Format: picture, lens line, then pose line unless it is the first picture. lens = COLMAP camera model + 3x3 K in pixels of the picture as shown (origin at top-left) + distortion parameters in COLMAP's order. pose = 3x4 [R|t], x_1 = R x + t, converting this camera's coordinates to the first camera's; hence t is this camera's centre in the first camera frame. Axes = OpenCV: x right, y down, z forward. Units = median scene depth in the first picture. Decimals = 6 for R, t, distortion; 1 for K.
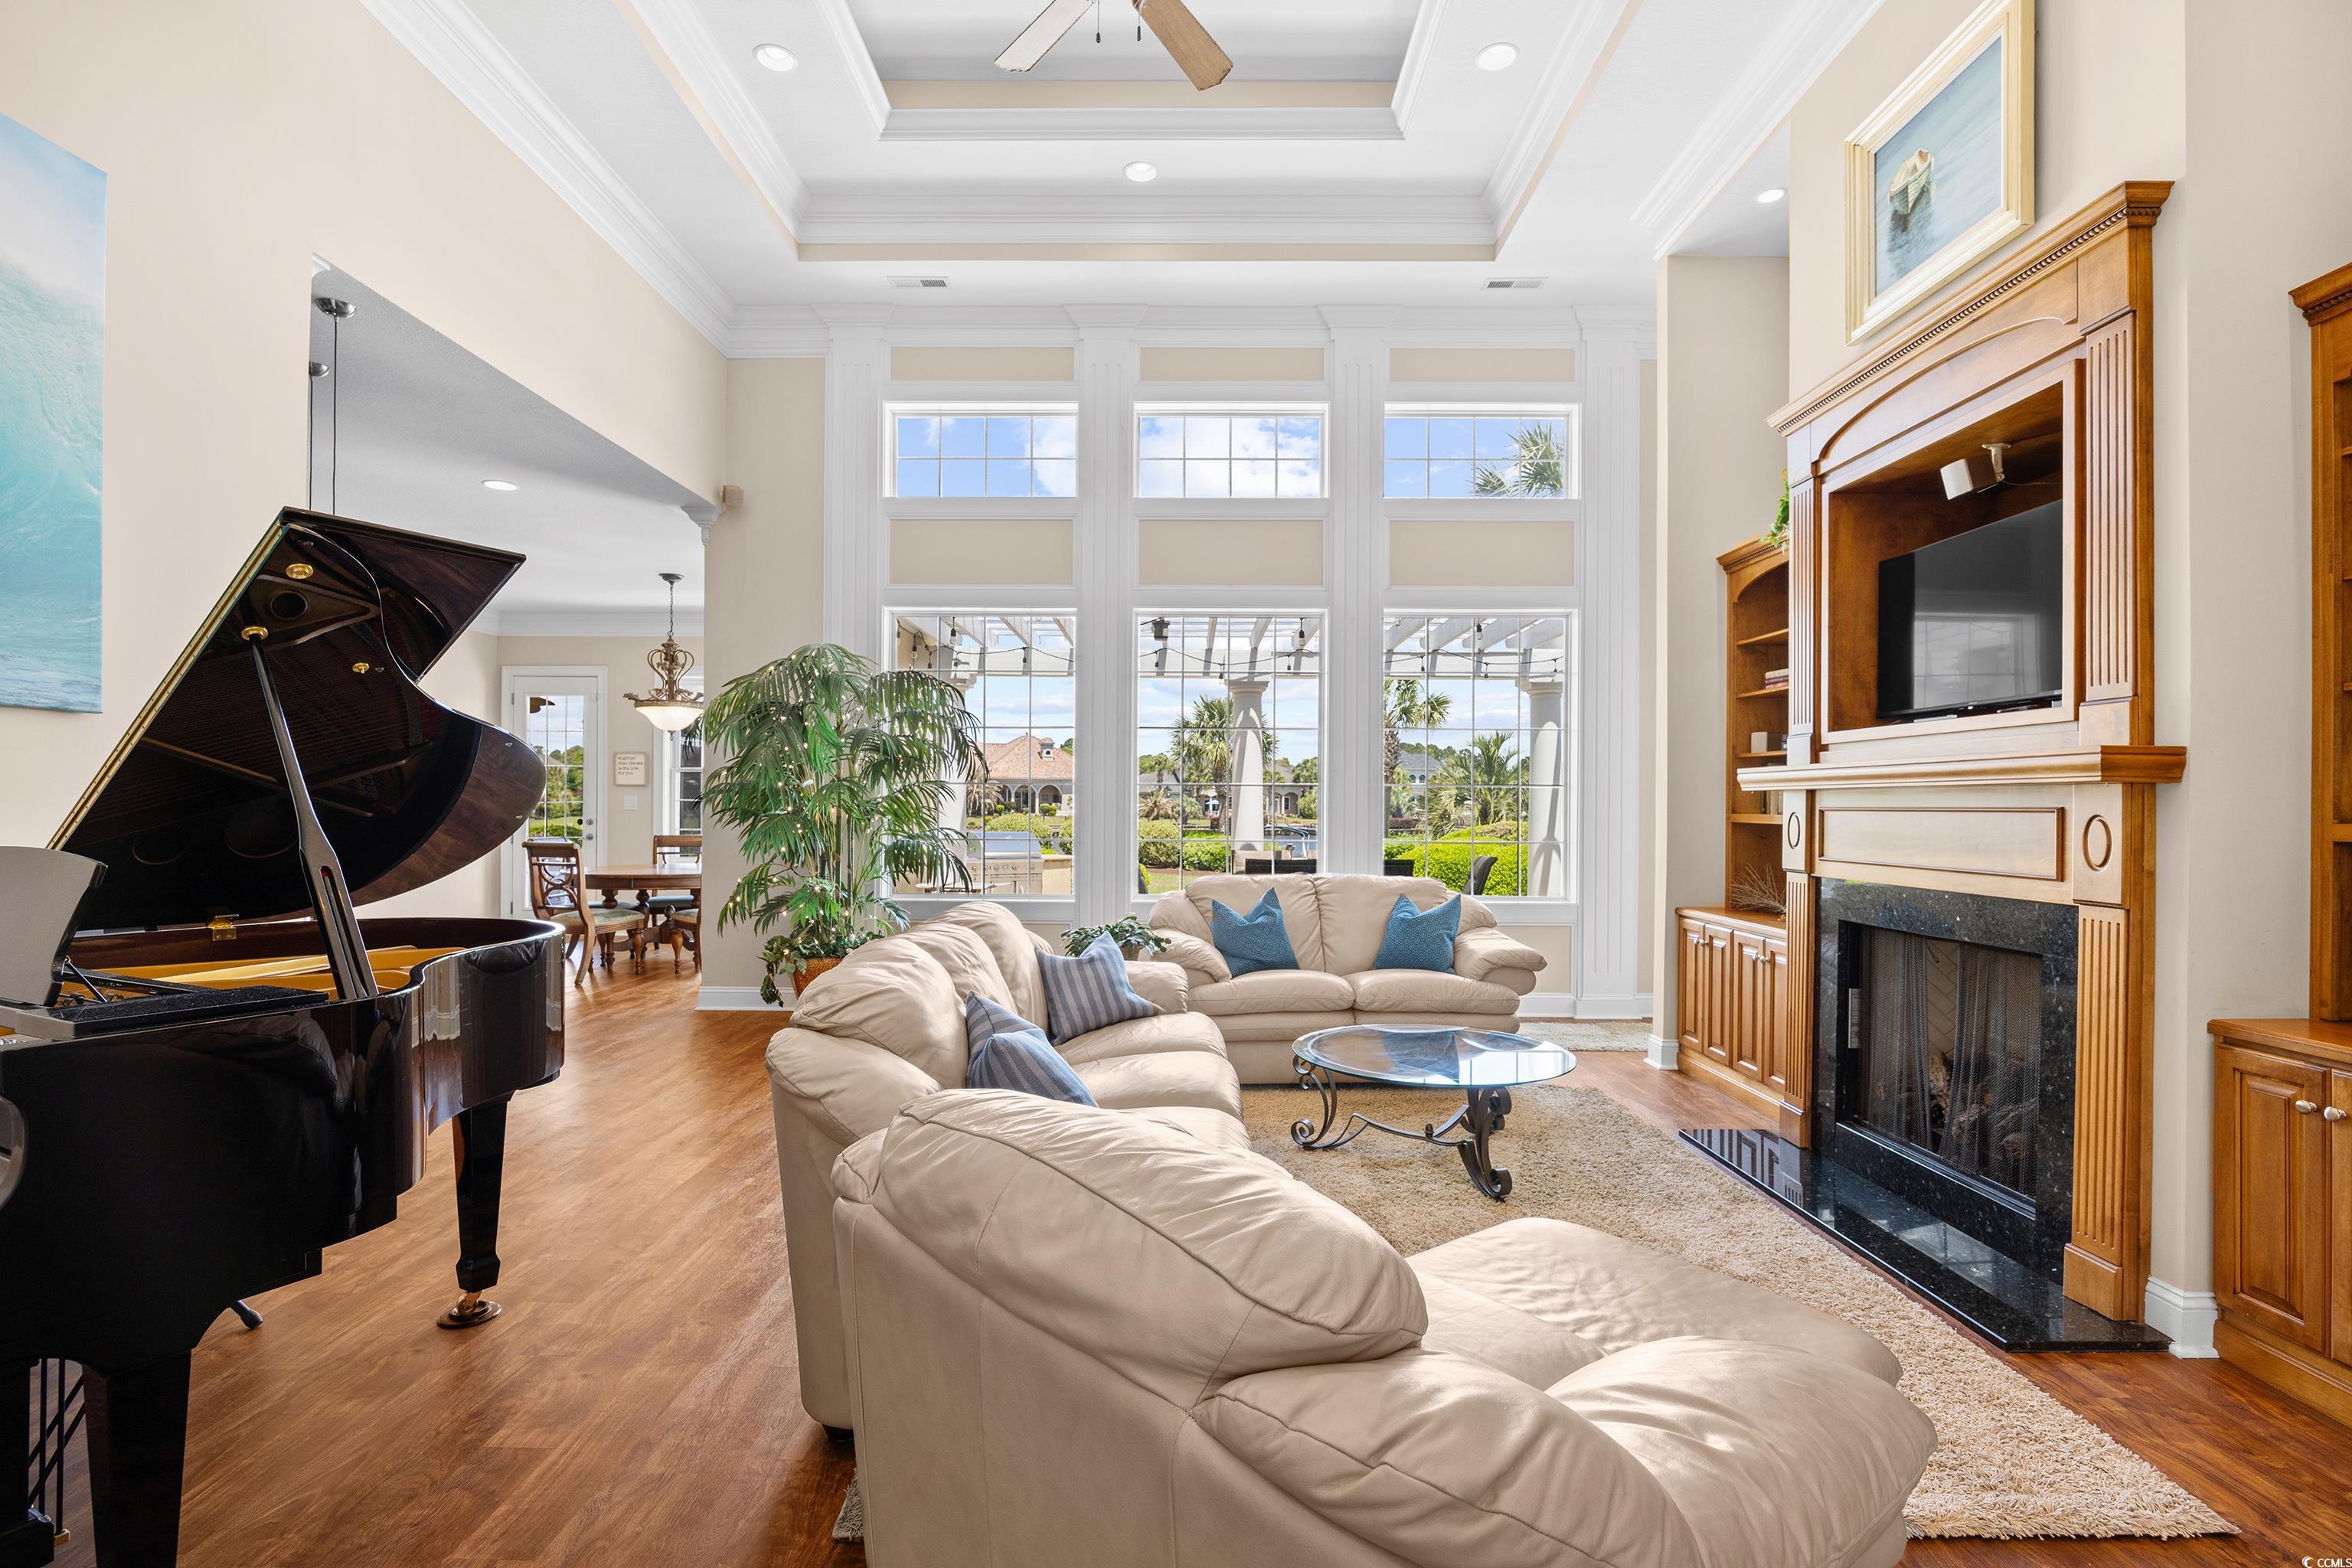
lens RADIAL K [[1093.4, 0, 1174.9], [0, 1093.4, 801.3], [0, 0, 1]] dist [-0.006004, 0.000231]
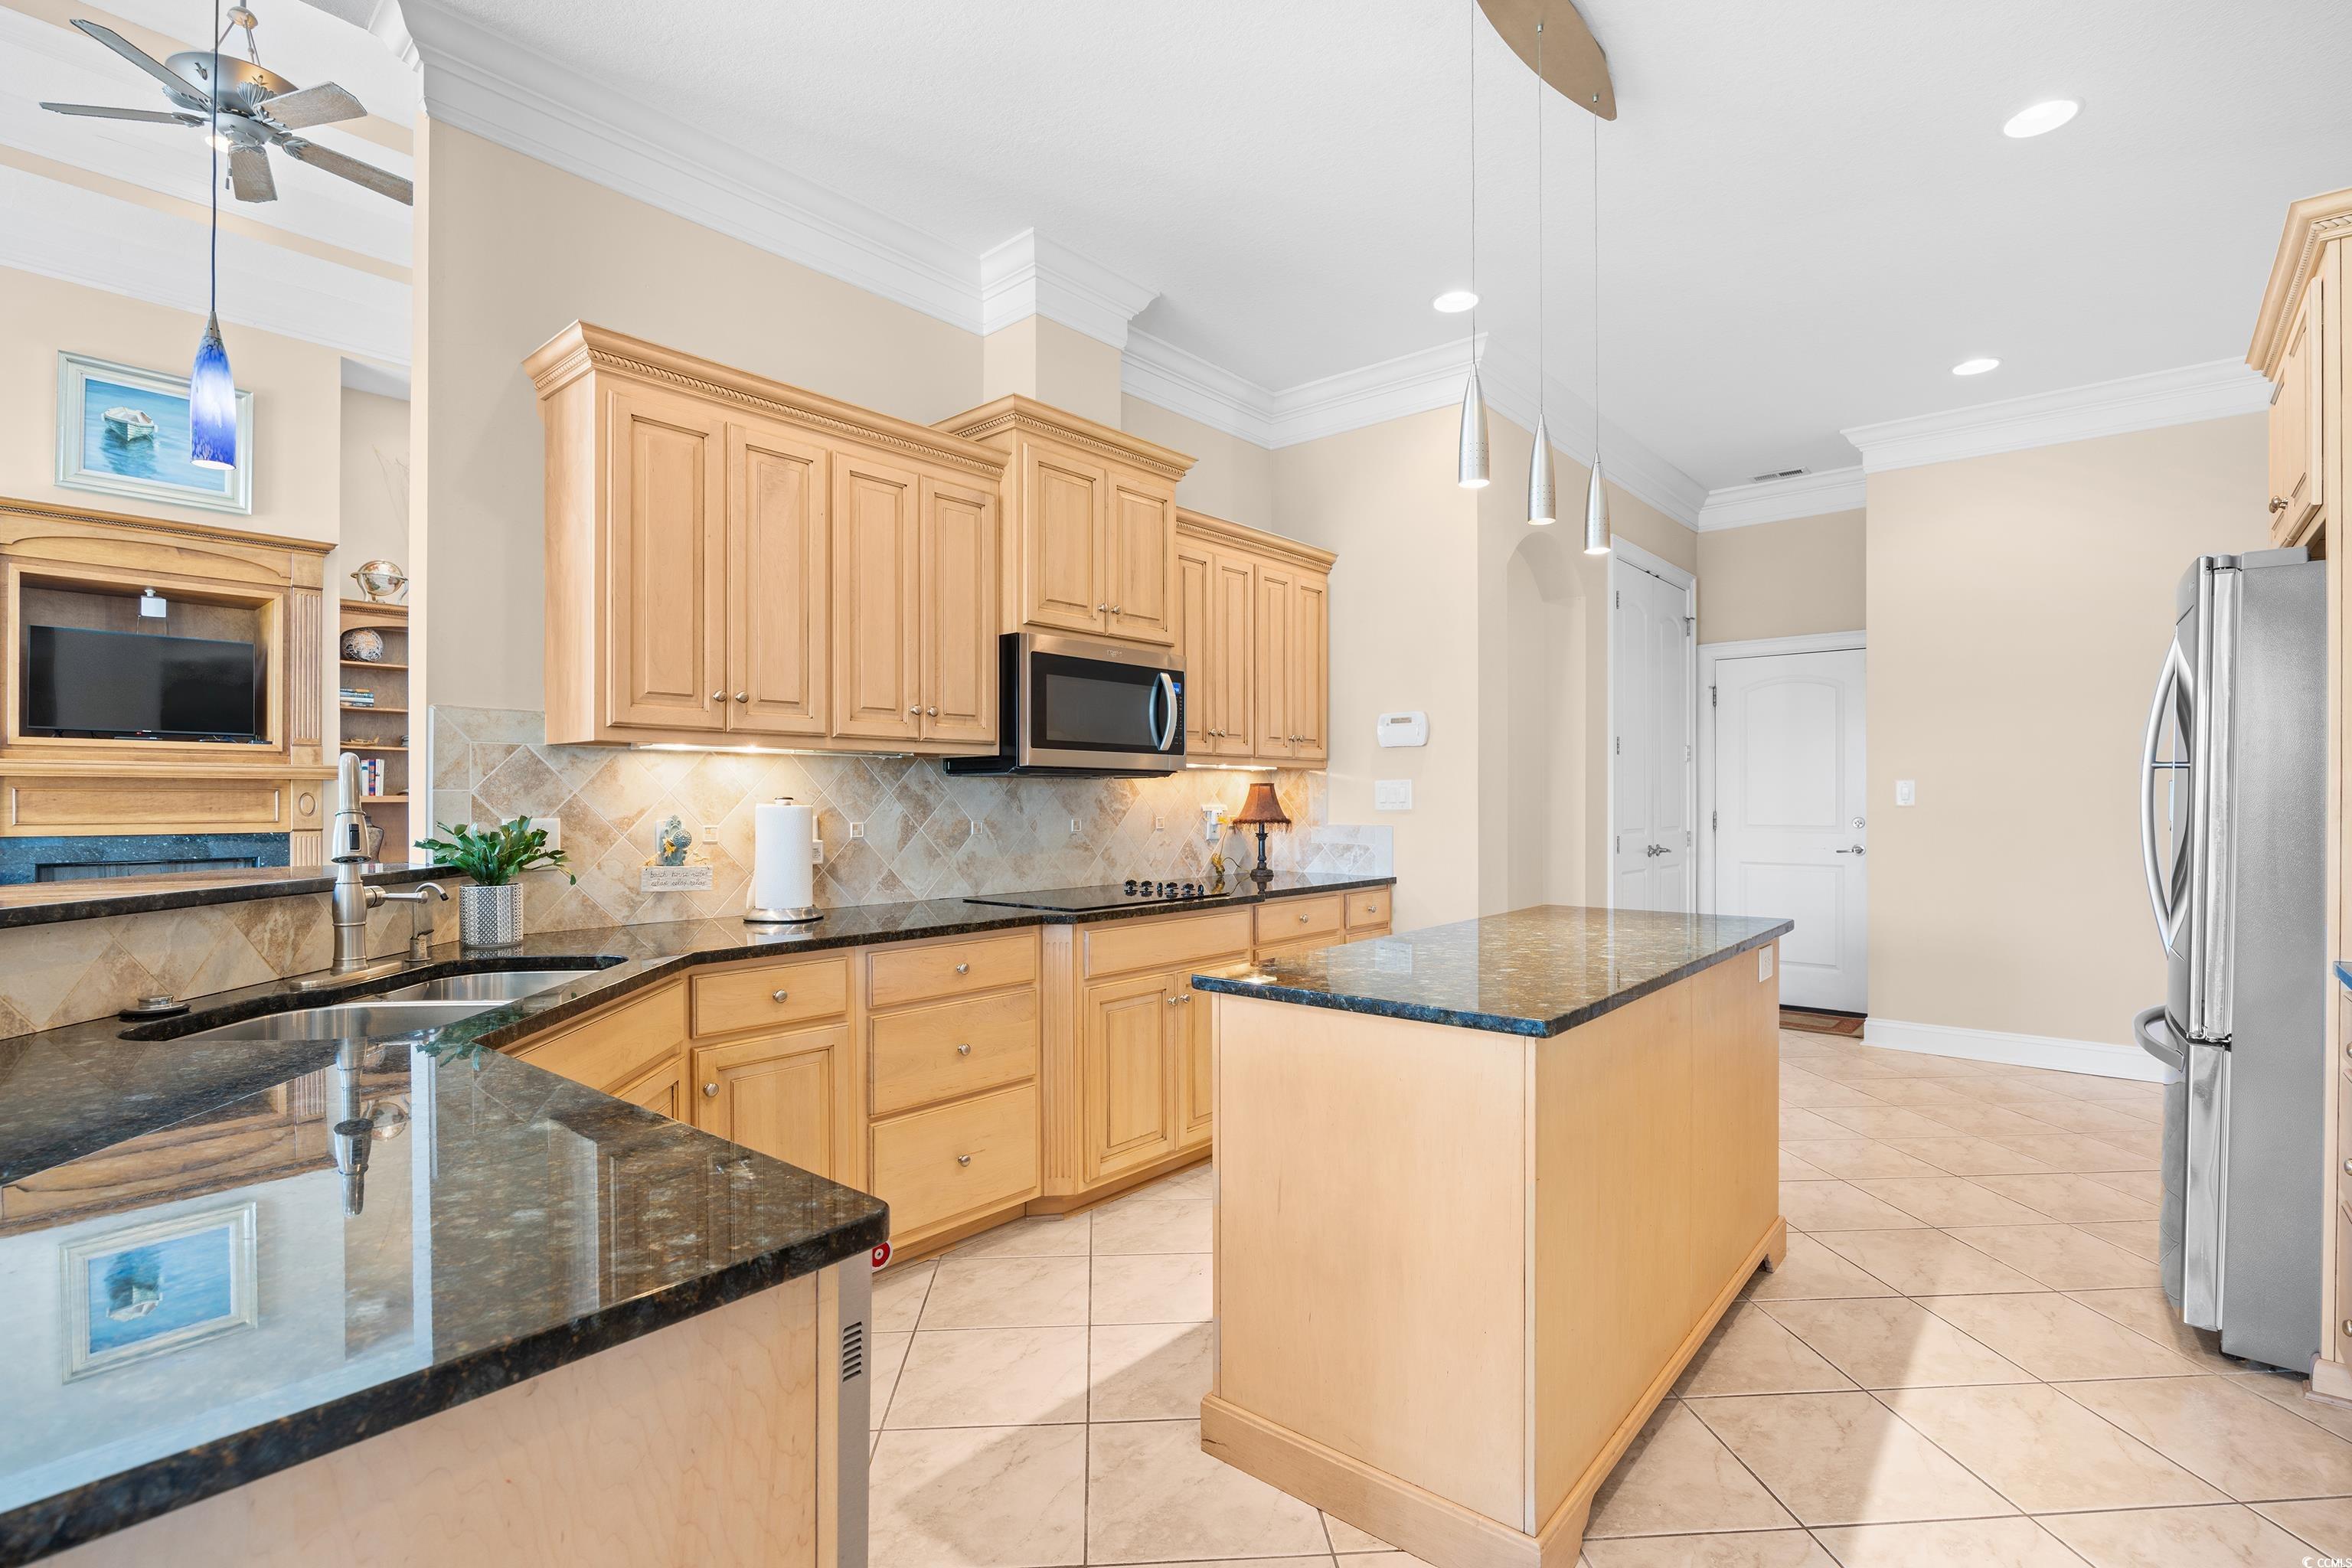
lens RADIAL K [[1093.4, 0, 1174.4], [0, 1093.4, 793.5], [0, 0, 1]] dist [-0.006004, 0.000231]
pose [[-0.761818, -0.008232, 0.647738, -0.694638], [-0.010488, 0.999945, 0.000372, -0.002221], [-0.647706, -0.006510, -0.761863, 0.509139]]
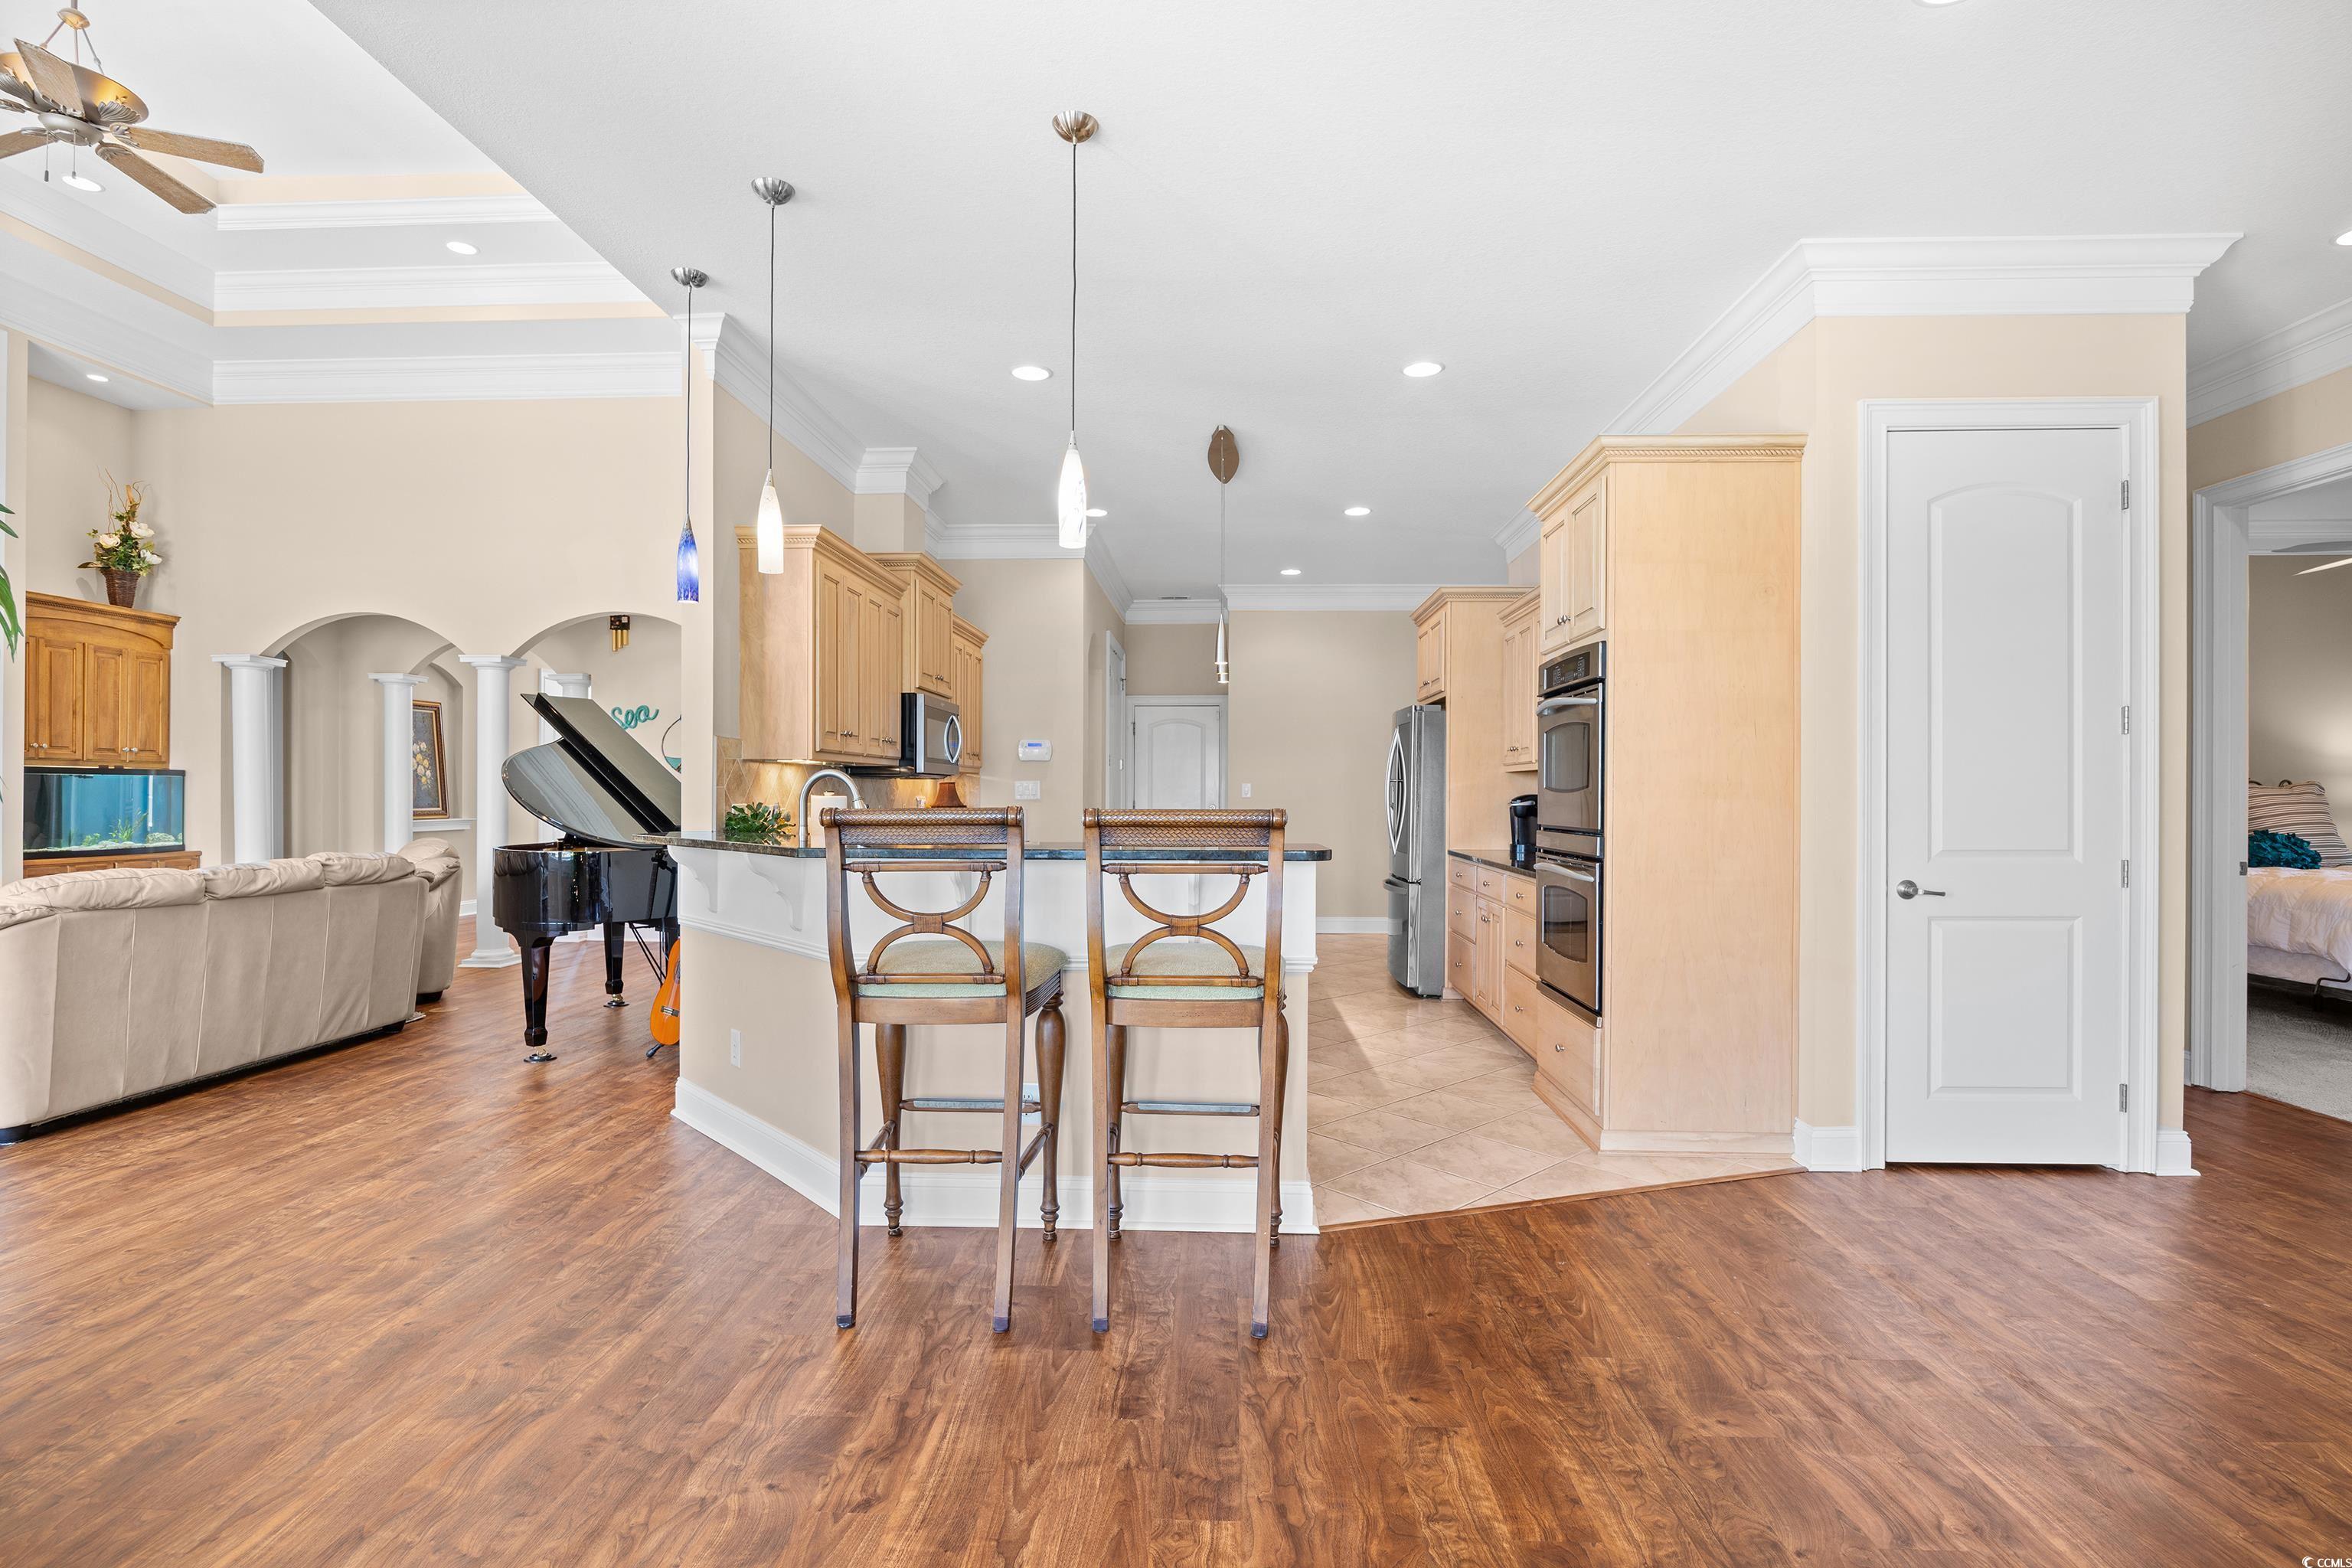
lens RADIAL K [[1093.4, 0, 1187.1], [0, 1093.4, 791.4], [0, 0, 1]] dist [-0.006004, 0.000231]
pose [[-0.999467, -0.015294, 0.028839, -0.579502], [-0.015440, 0.999869, -0.004863, 0.000350], [-0.028761, -0.005306, -0.999572, 0.895044]]
